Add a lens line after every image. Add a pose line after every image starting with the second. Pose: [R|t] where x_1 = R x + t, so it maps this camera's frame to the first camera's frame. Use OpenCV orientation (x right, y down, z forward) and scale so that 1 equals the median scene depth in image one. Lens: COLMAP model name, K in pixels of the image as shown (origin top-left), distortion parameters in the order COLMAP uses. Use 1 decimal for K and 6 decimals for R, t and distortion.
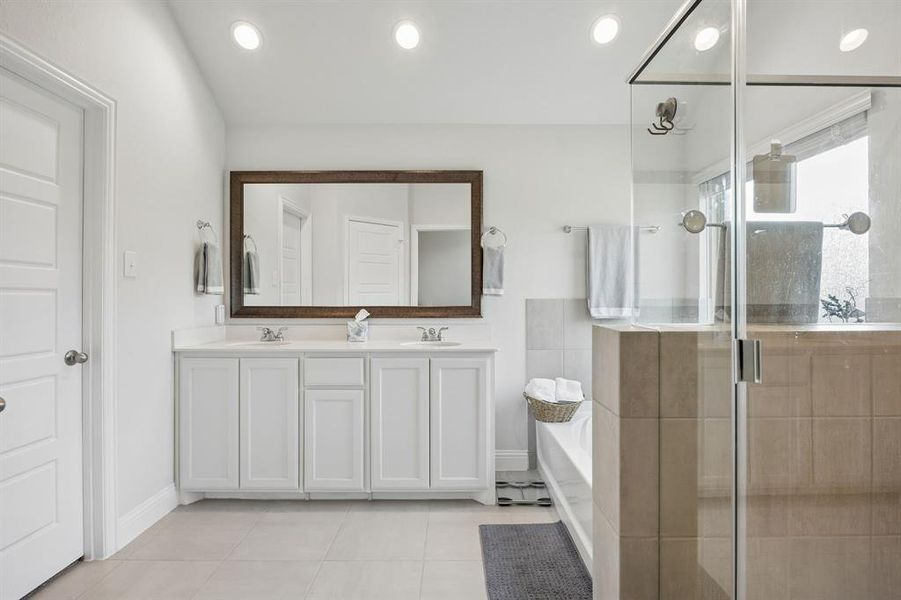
lens RADIAL K [[432.7, 0, 452.1], [0, 432.7, 285.5], [0, 0, 1]] dist [-0.012965, 0.000010]
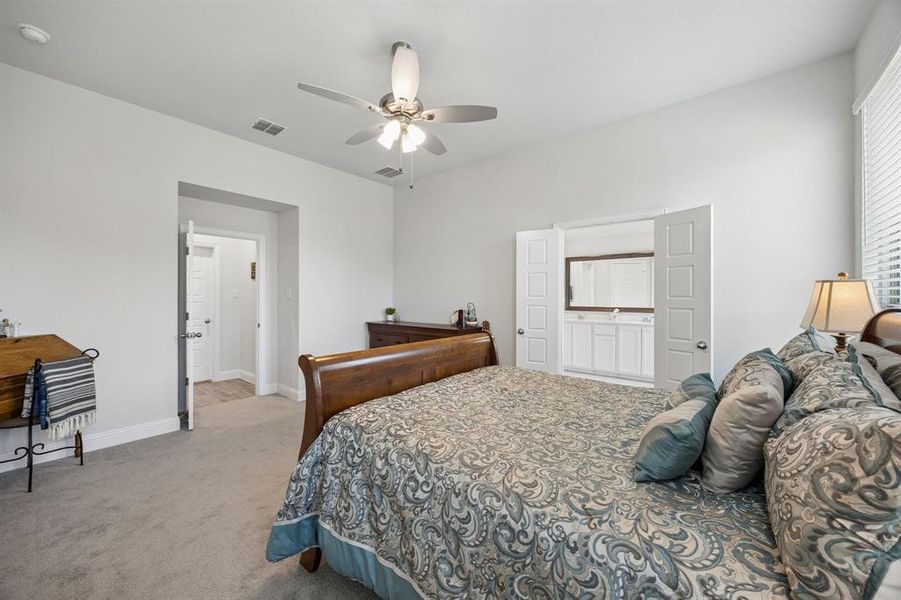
lens RADIAL K [[345.2, 0, 450.5], [0, 345.2, 300.0], [0, 0, 1]] dist [-0.000577, 0.000071]
pose [[0.766518, 0.010303, -0.642140, 0.356564], [0.012906, 0.999422, 0.031442, -0.073288], [0.642093, -0.032388, 0.765942, -1.216525]]
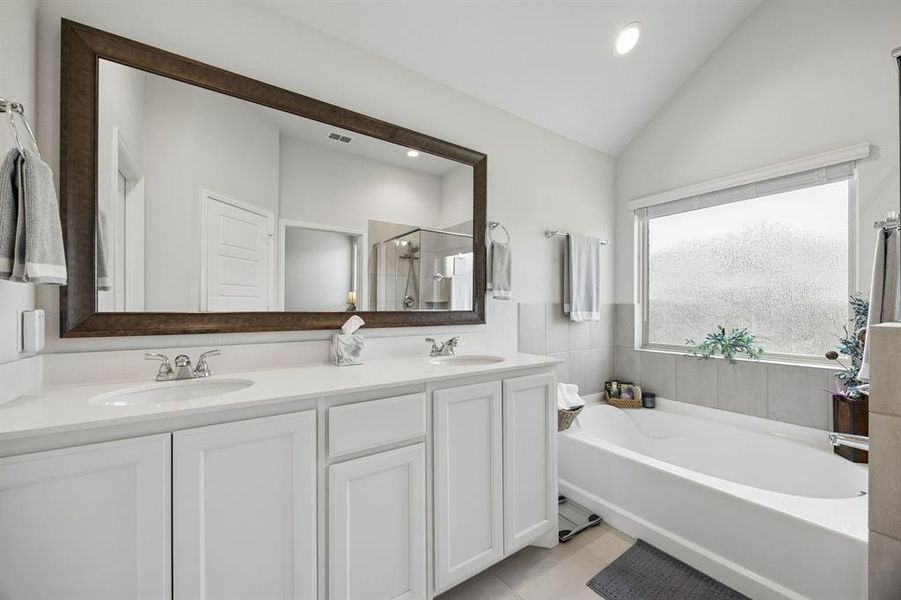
lens RADIAL K [[345.2, 0, 450.5], [0, 345.2, 300.0], [0, 0, 1]] dist [-0.000577, 0.000071]
pose [[0.826111, 0.014299, 0.563327, -0.386088], [-0.020107, 0.999789, 0.004109, 0.025480], [-0.563149, -0.014722, 0.826224, 0.472726]]
